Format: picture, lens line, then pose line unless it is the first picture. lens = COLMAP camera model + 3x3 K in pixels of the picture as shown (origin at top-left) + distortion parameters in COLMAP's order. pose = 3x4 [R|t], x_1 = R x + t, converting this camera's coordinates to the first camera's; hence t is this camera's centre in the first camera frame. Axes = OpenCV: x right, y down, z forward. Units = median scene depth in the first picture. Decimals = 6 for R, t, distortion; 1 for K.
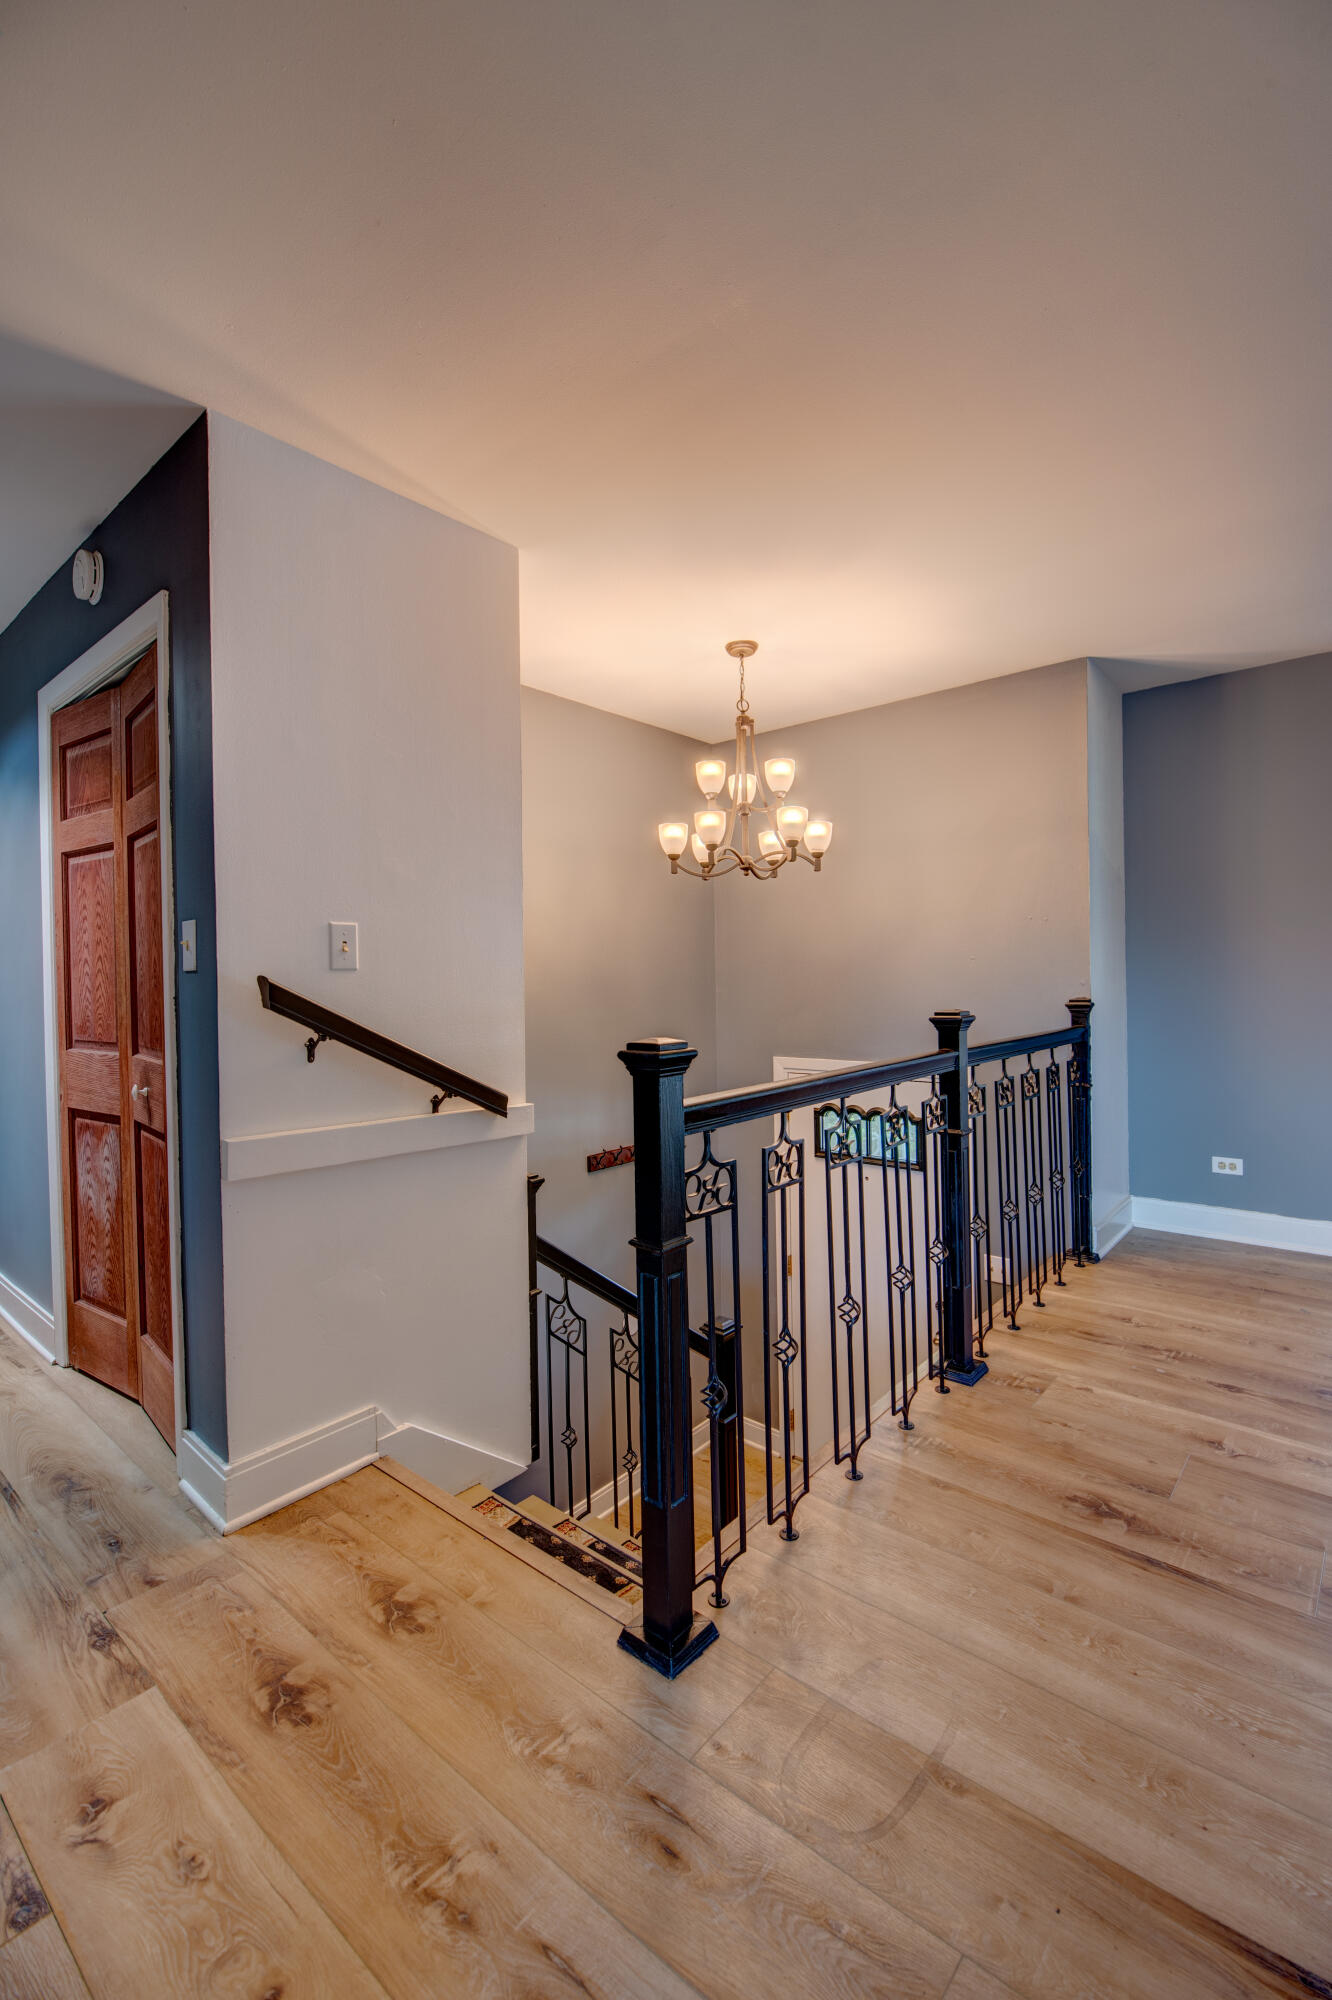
lens RADIAL K [[870.7, 0, 678.4], [0, 870.7, 979.0], [0, 0, 1]] dist [-0.012279, -0.001077]
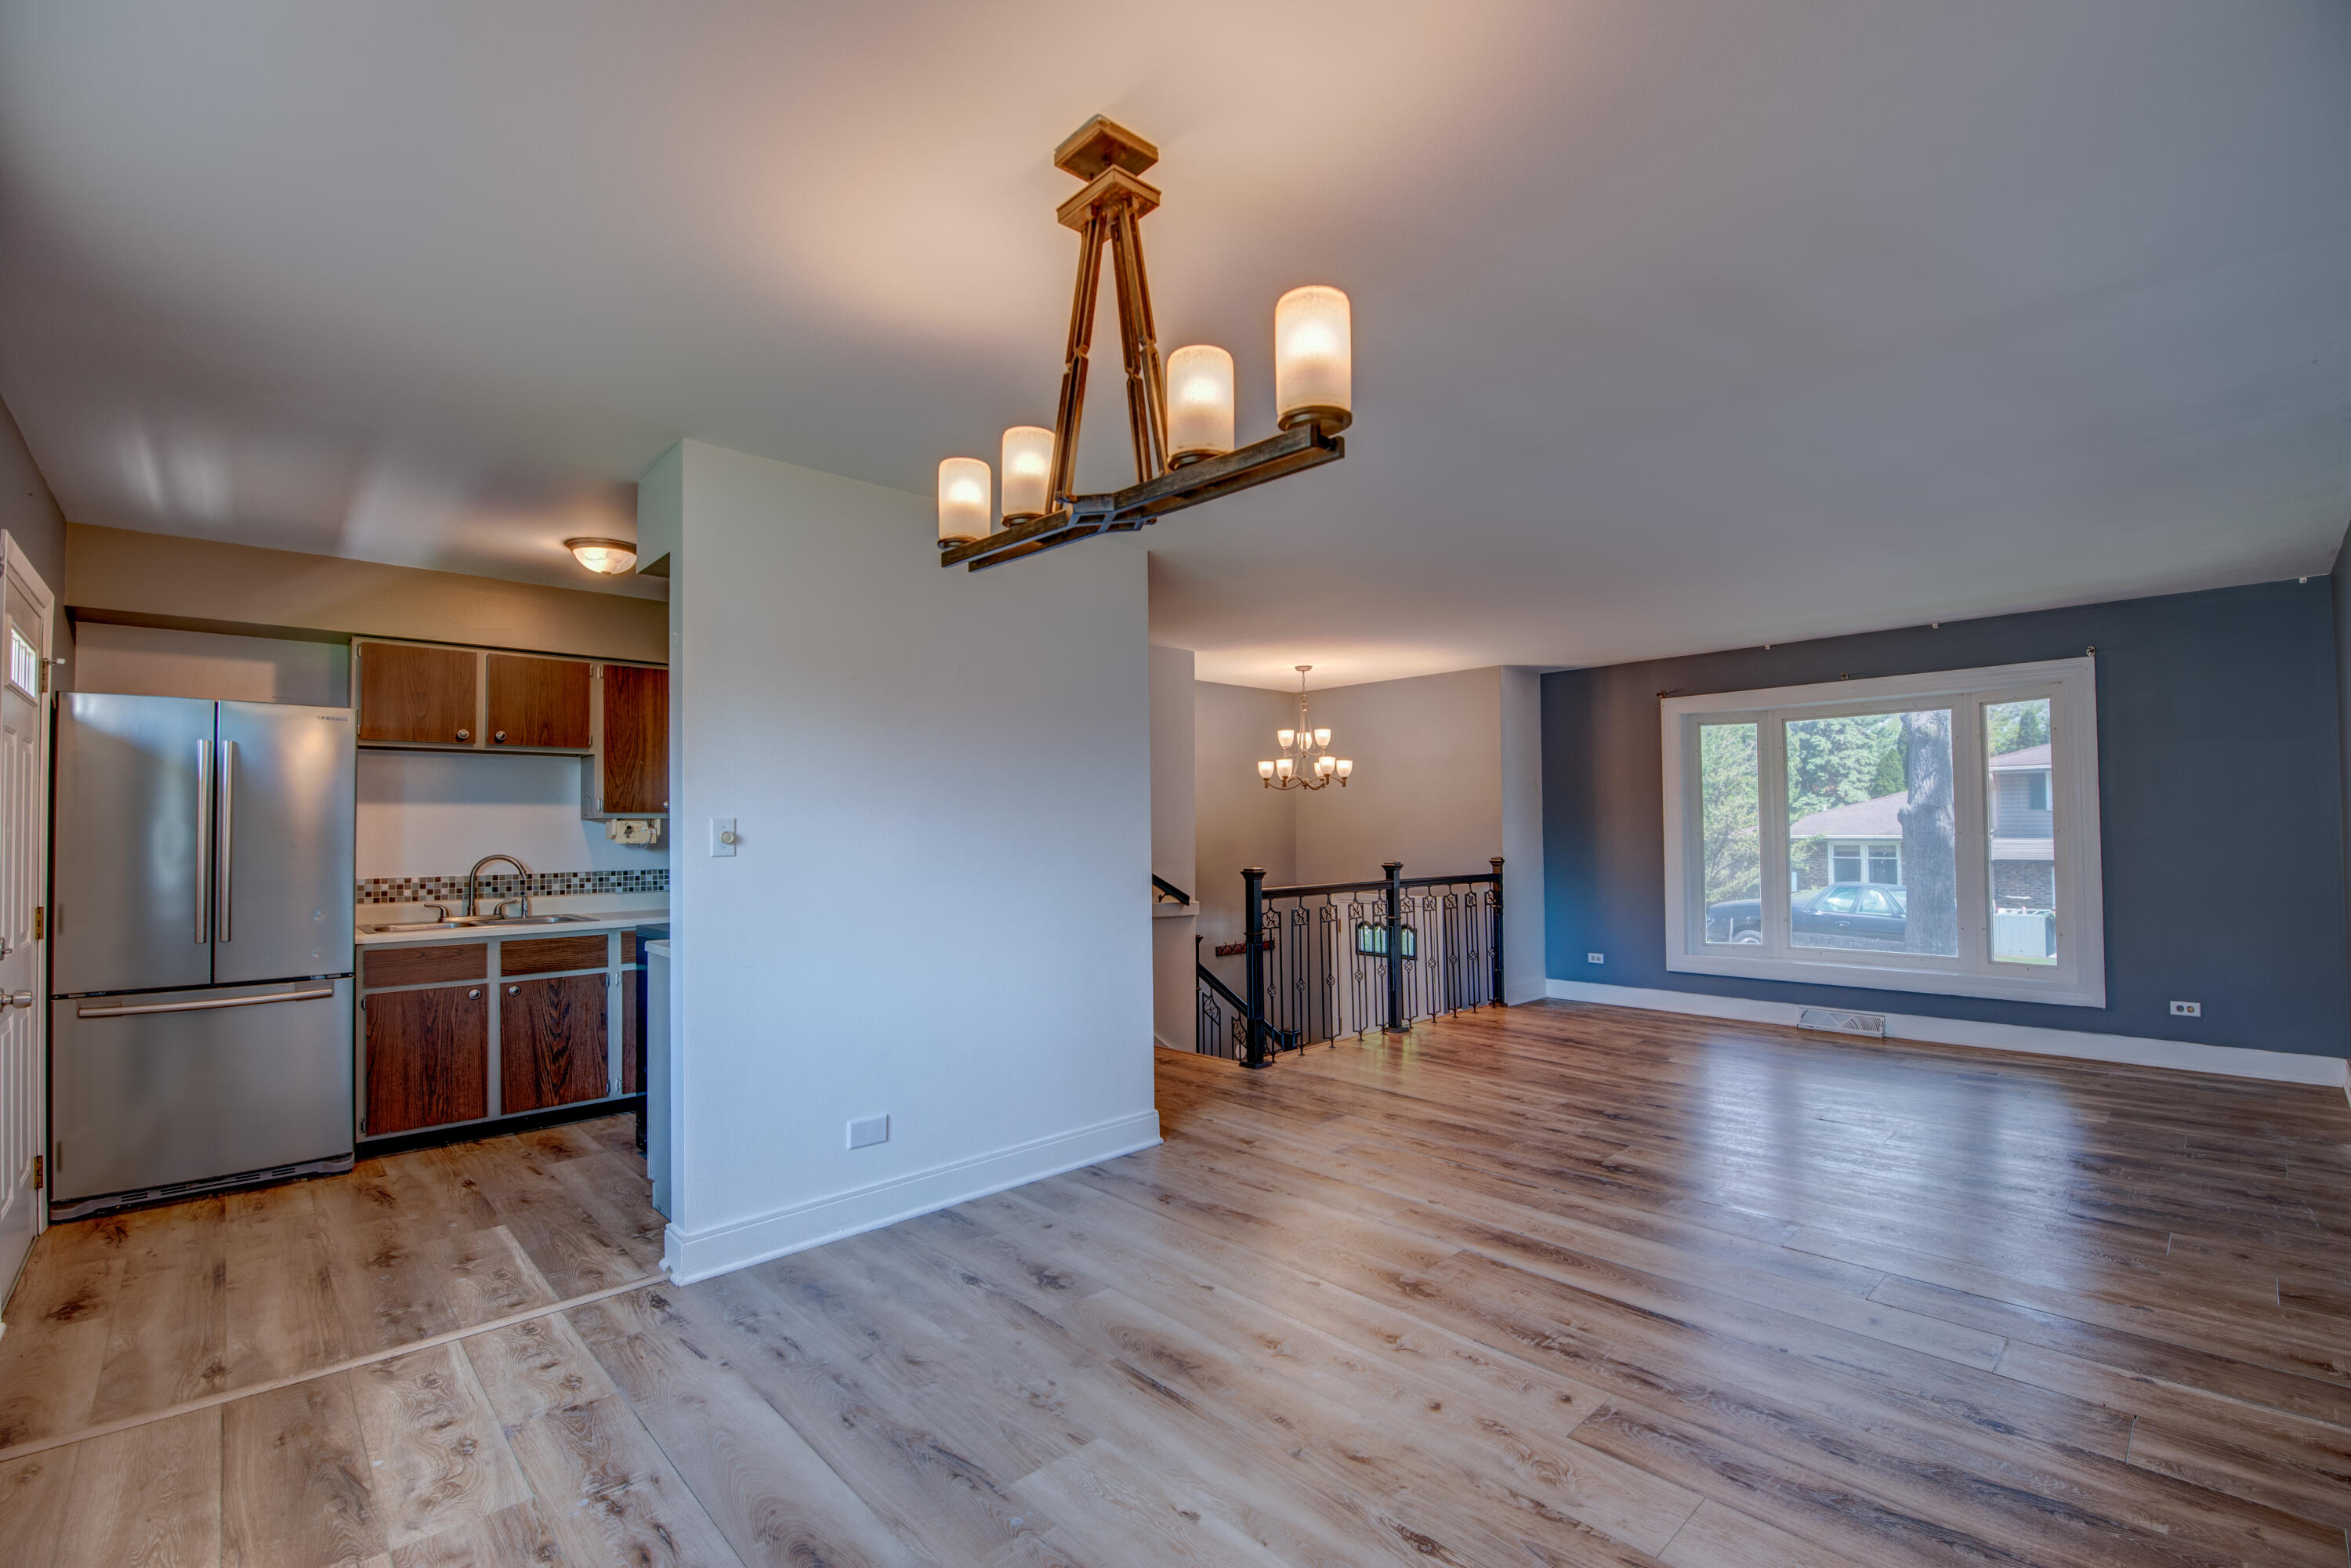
lens RADIAL K [[1023.5, 0, 1168.3], [0, 1023.5, 798.4], [0, 0, 1]] dist [-0.012279, -0.001077]
pose [[0.992537, 0.006130, -0.121786, 0.068592], [-0.009958, 0.999475, -0.030847, -0.036236], [0.121533, 0.031829, 0.992077, -1.552890]]
